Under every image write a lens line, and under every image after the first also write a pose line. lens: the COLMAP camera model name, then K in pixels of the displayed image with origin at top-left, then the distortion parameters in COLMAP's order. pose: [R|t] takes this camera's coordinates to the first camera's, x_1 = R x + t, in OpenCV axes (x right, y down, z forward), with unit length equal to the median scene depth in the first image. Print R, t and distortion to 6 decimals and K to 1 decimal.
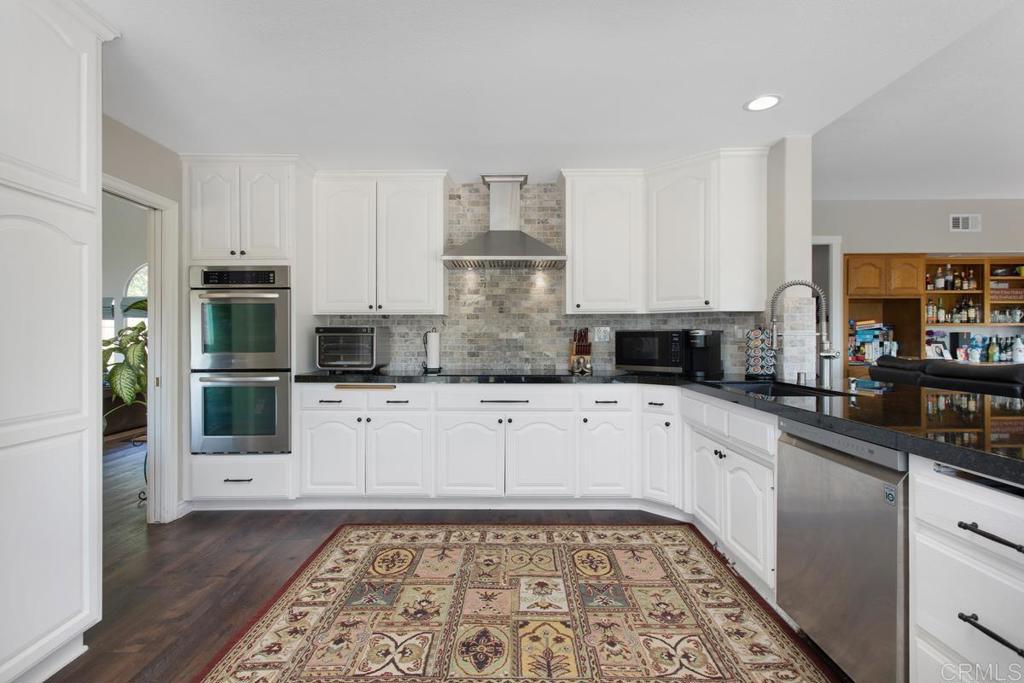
lens RADIAL K [[487.7, 0, 514.5], [0, 487.7, 336.6], [0, 0, 1]] dist [-0.004891, 0.001900]
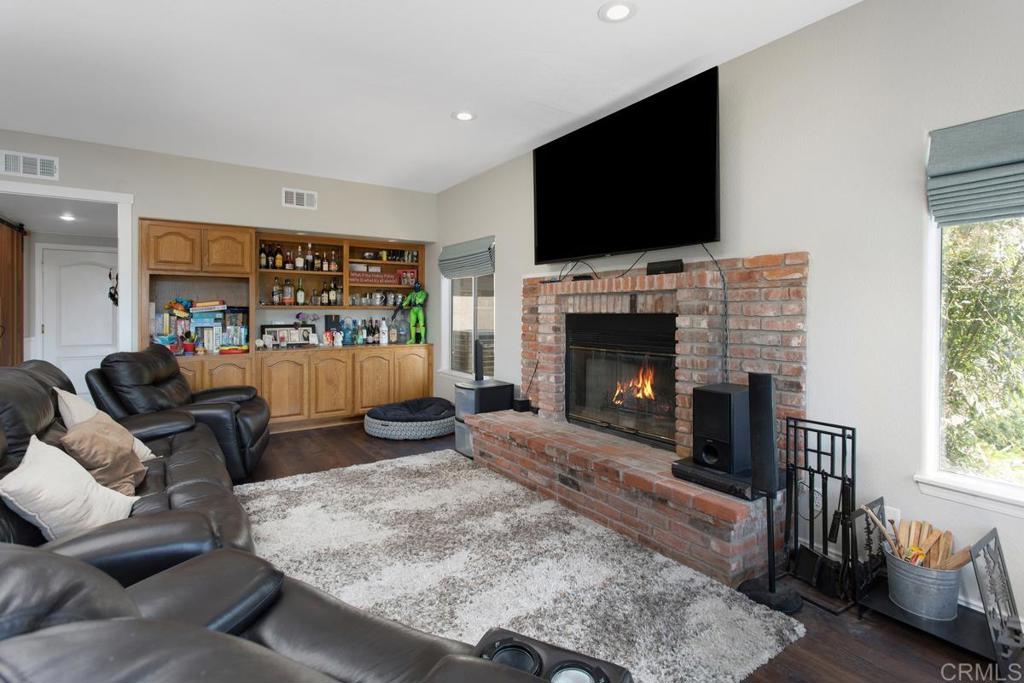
lens RADIAL K [[487.7, 0, 516.1], [0, 487.7, 310.9], [0, 0, 1]] dist [-0.004891, 0.001900]
pose [[0.823398, 0.005386, 0.567439, 1.361239], [-0.002572, 0.999980, -0.005758, -0.025079], [-0.567459, 0.003282, 0.823395, -0.017380]]
